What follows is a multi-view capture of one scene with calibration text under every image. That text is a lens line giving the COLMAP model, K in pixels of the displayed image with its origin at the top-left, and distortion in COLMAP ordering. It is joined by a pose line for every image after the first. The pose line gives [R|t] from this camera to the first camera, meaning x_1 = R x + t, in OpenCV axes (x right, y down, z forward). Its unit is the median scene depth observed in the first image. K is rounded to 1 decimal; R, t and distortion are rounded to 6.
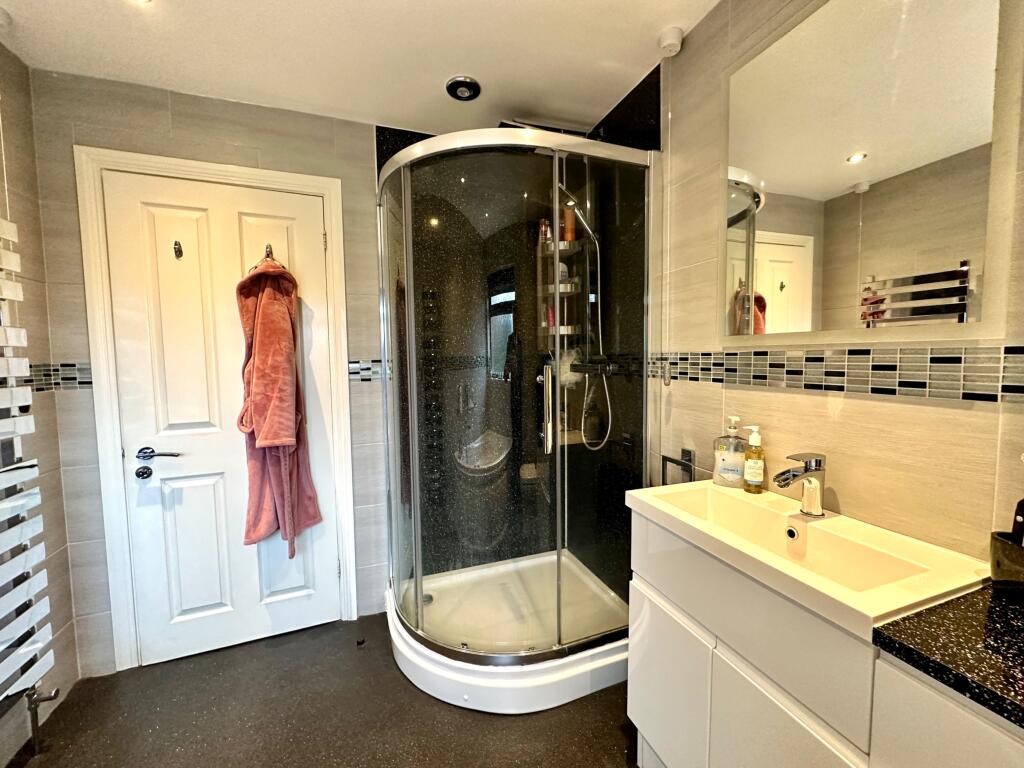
lens RADIAL K [[410.3, 0, 512.1], [0, 410.3, 382.9], [0, 0, 1]] dist [0.000166, 0.000489]
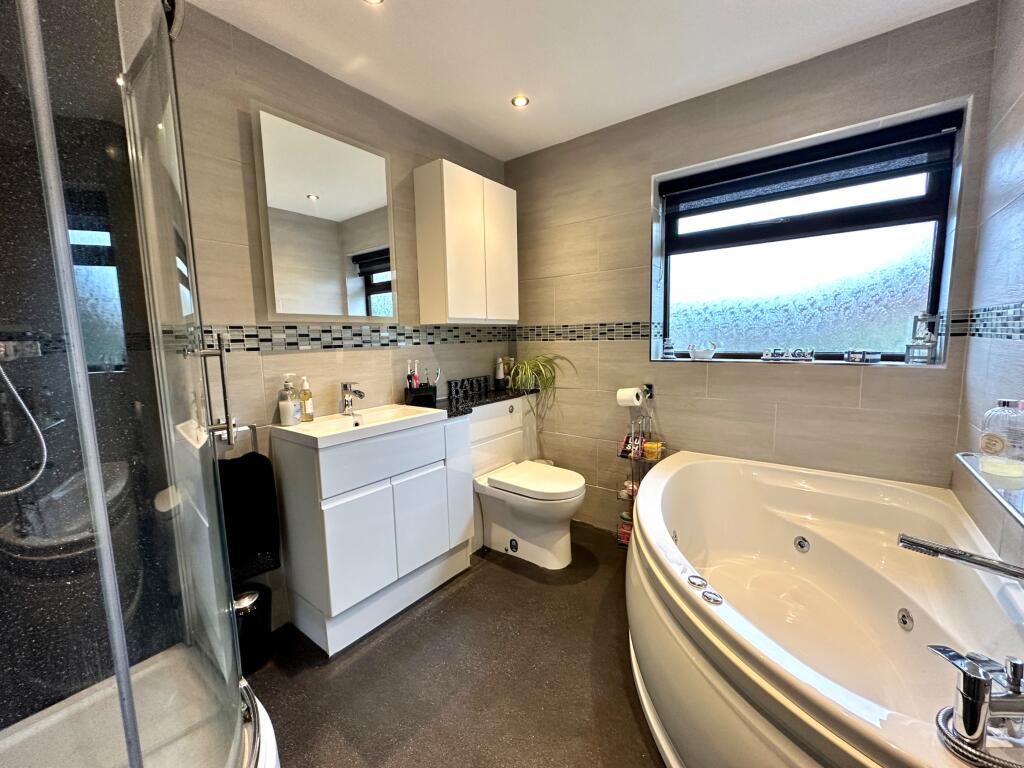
lens RADIAL K [[410.3, 0, 511.5], [0, 410.3, 382.1], [0, 0, 1]] dist [0.000166, 0.000489]
pose [[-0.530495, -0.074412, 0.844415, -1.183534], [0.081439, 0.987058, 0.138146, -0.020588], [-0.843767, 0.142054, -0.517570, 1.287917]]
